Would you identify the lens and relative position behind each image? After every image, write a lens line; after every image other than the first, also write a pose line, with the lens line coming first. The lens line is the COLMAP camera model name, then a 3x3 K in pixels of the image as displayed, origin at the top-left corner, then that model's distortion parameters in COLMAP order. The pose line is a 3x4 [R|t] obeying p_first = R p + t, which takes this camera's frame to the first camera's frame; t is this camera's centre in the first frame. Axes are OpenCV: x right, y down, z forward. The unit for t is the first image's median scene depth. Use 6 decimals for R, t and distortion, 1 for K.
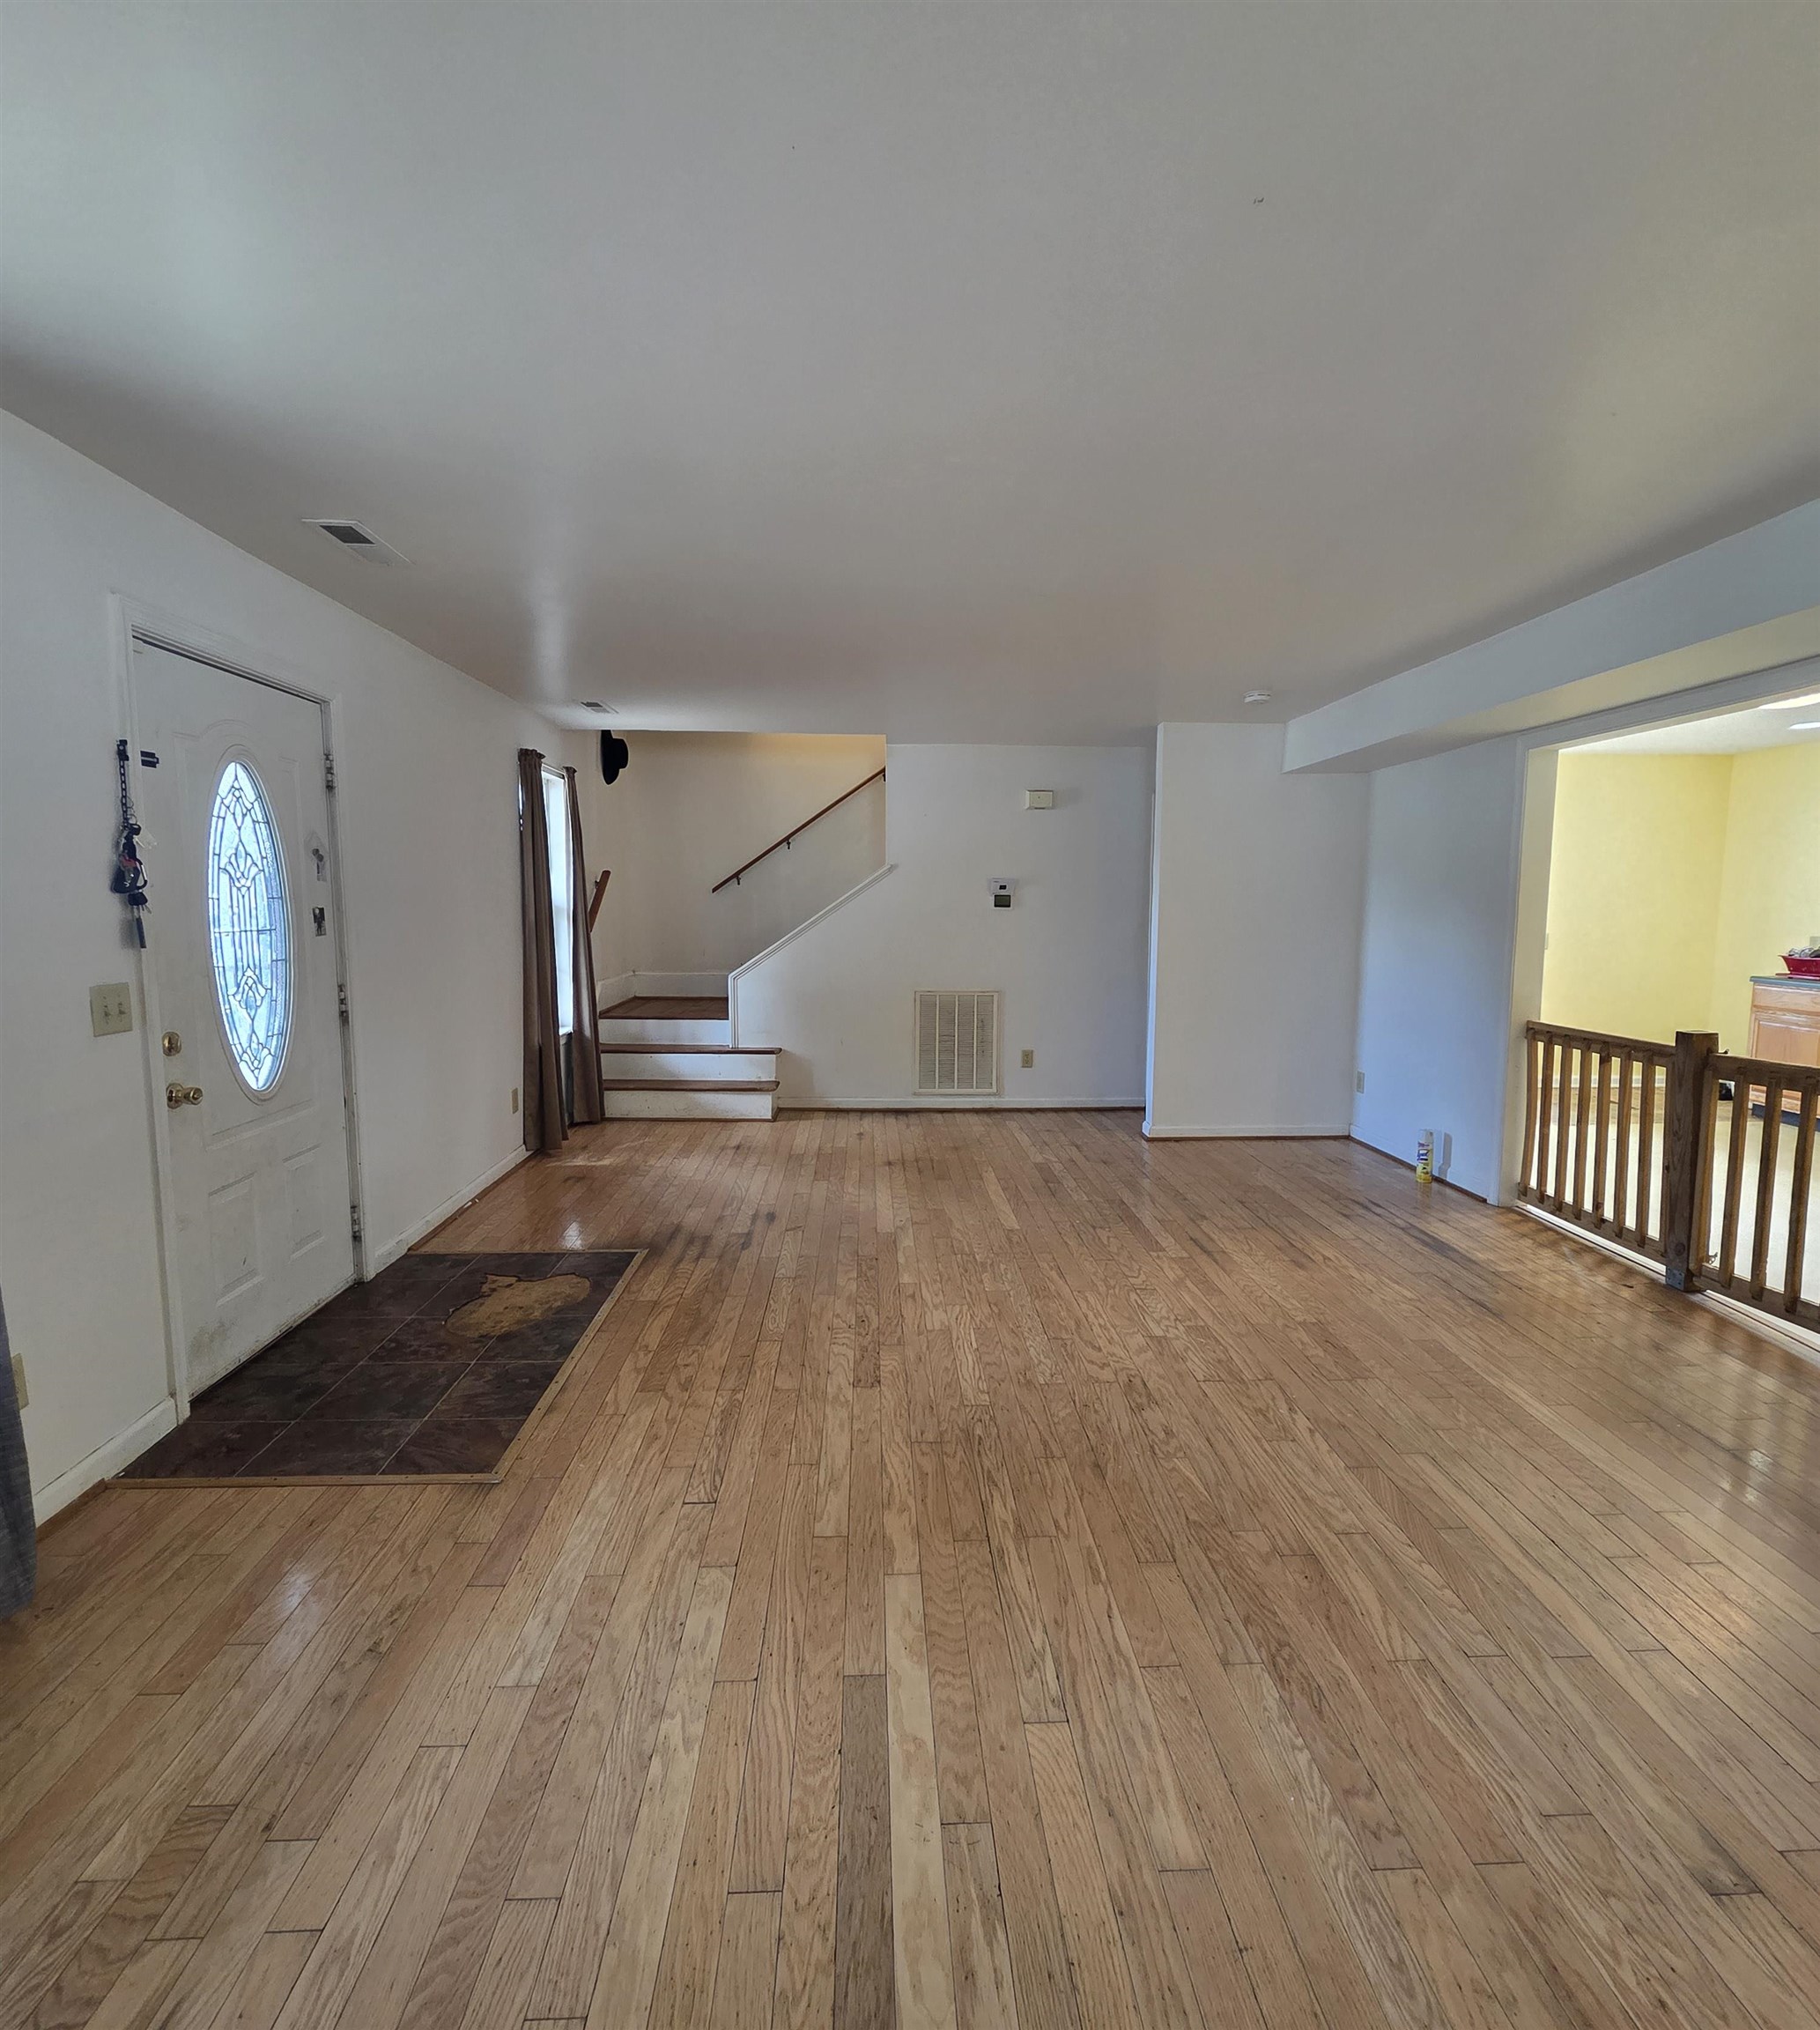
lens RADIAL K [[999.1, 0, 912.5], [0, 999.1, 998.8], [0, 0, 1]] dist [-0.009937, -0.001502]
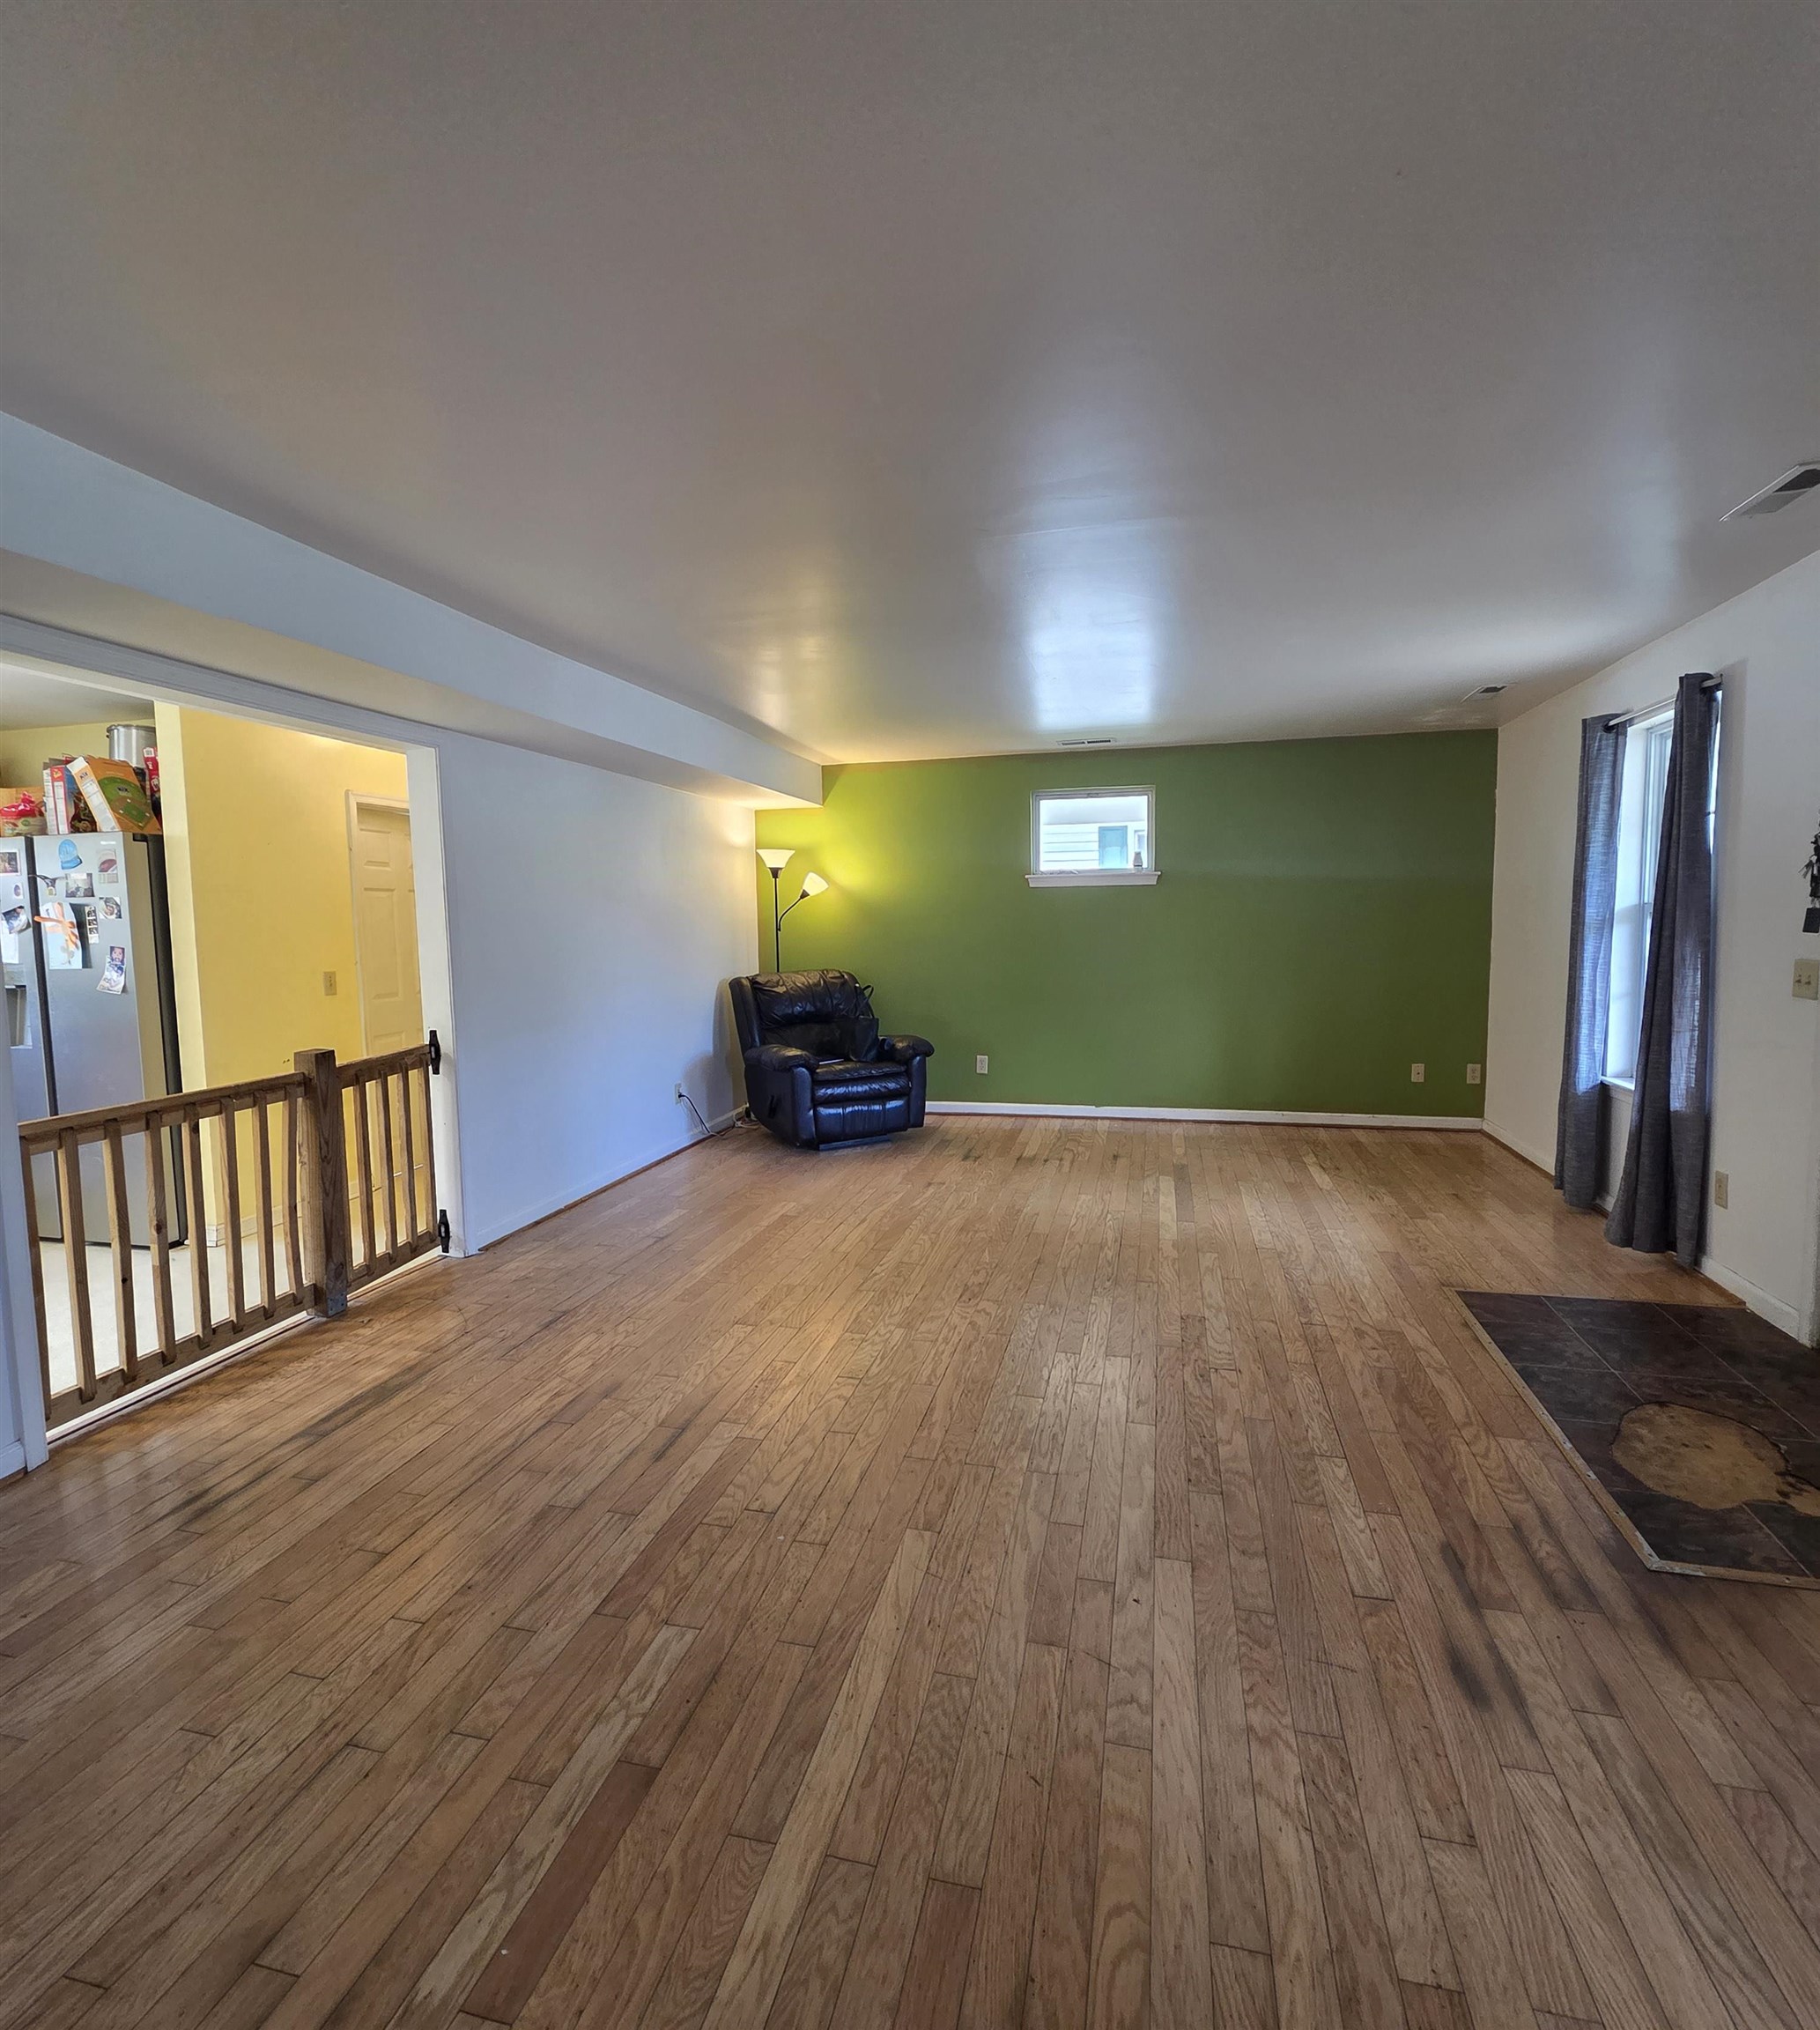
lens RADIAL K [[999.1, 0, 916.3], [0, 999.1, 1004.5], [0, 0, 1]] dist [-0.009937, -0.001502]
pose [[-0.959829, -0.009465, 0.280426, -0.049839], [0.042153, 0.983224, 0.177465, -0.163598], [-0.277401, 0.182157, -0.943328, 1.788068]]
